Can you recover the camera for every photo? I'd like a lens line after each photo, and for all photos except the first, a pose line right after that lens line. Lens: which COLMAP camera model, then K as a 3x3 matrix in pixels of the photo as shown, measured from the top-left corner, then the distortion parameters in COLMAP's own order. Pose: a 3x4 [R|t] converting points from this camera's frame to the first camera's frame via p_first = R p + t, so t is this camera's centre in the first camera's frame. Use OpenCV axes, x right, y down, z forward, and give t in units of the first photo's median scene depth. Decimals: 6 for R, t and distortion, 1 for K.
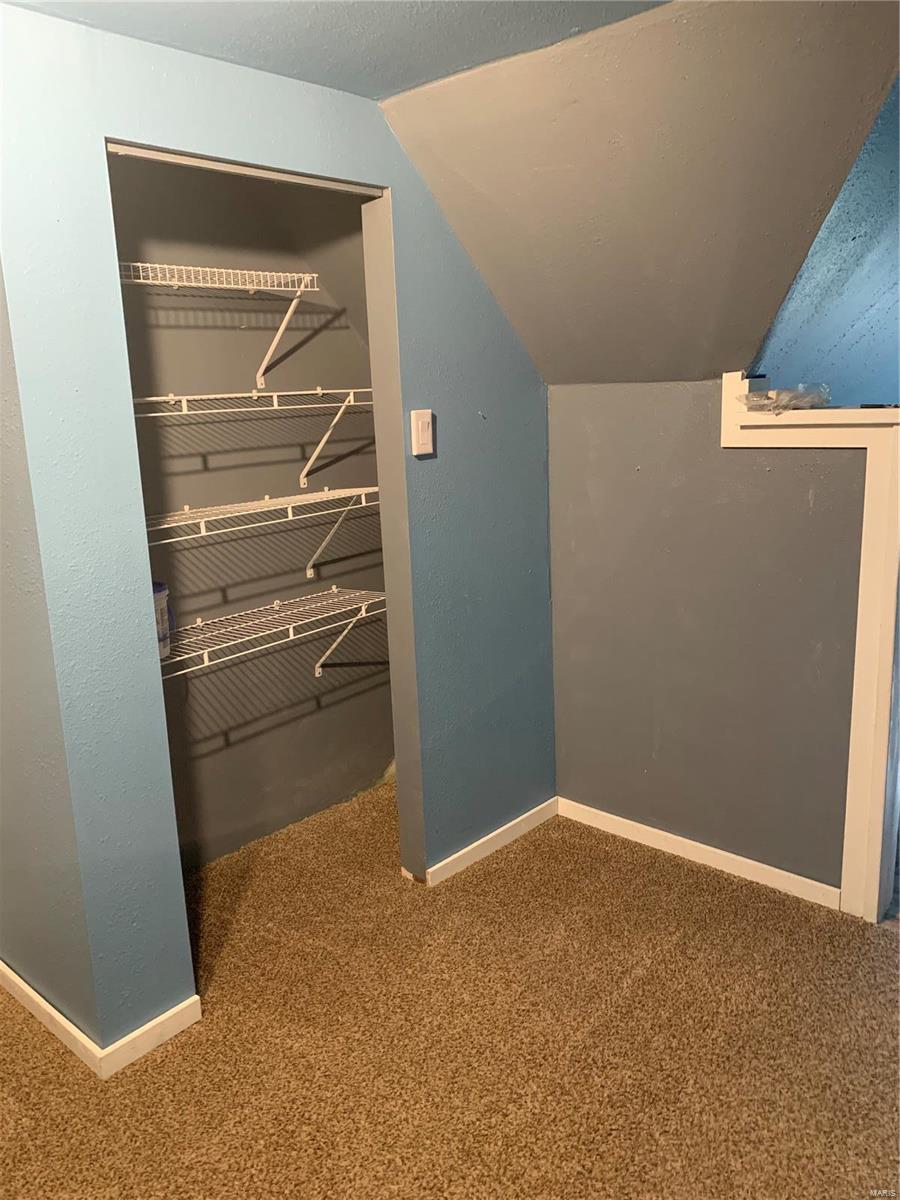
lens RADIAL K [[925.3, 0, 447.9], [0, 925.3, 597.9], [0, 0, 1]] dist [0.043714, -0.047019]
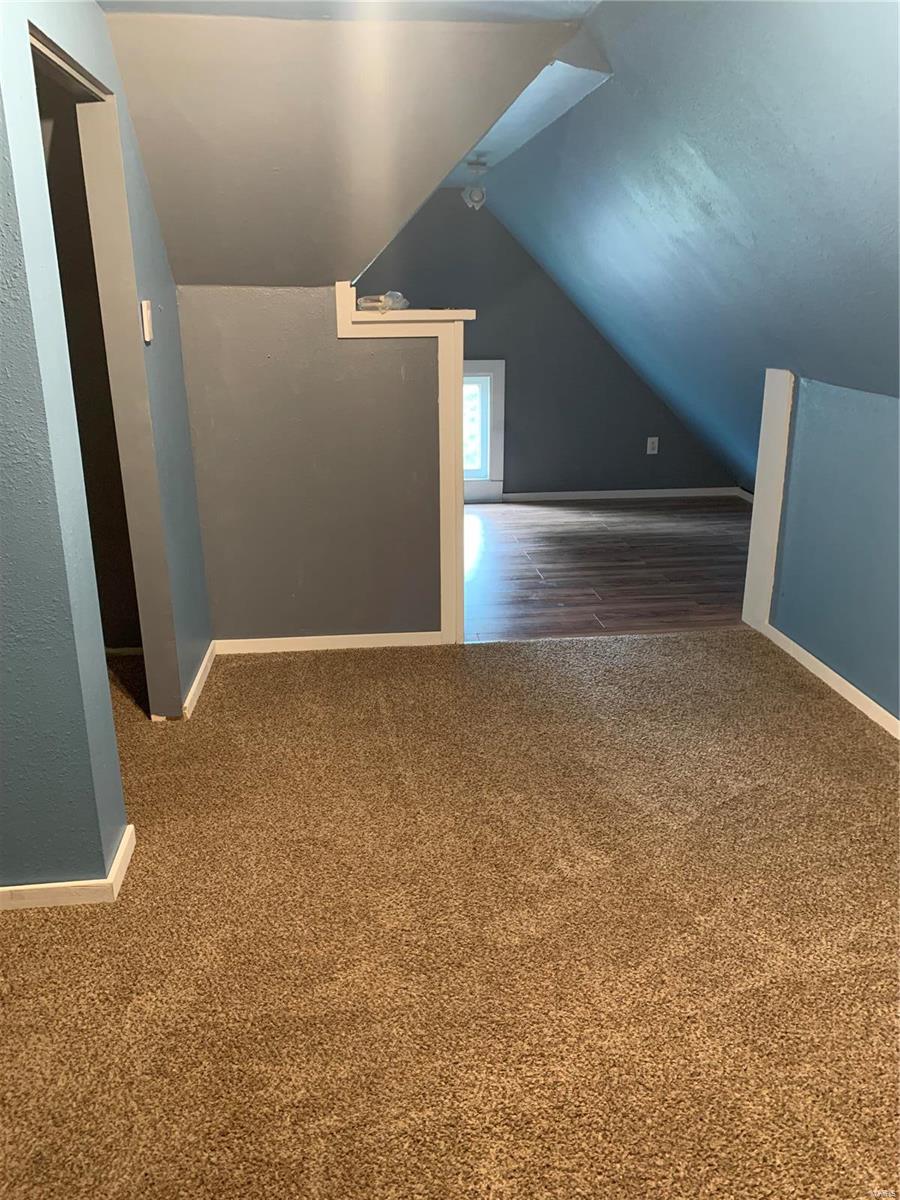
lens RADIAL K [[925.3, 0, 451.8], [0, 925.3, 599.9], [0, 0, 1]] dist [0.043714, -0.047019]
pose [[0.655752, -0.197146, 0.728782, -0.686091], [0.144974, 0.980221, 0.134718, 0.058814], [-0.740926, 0.017313, 0.671363, -0.042883]]
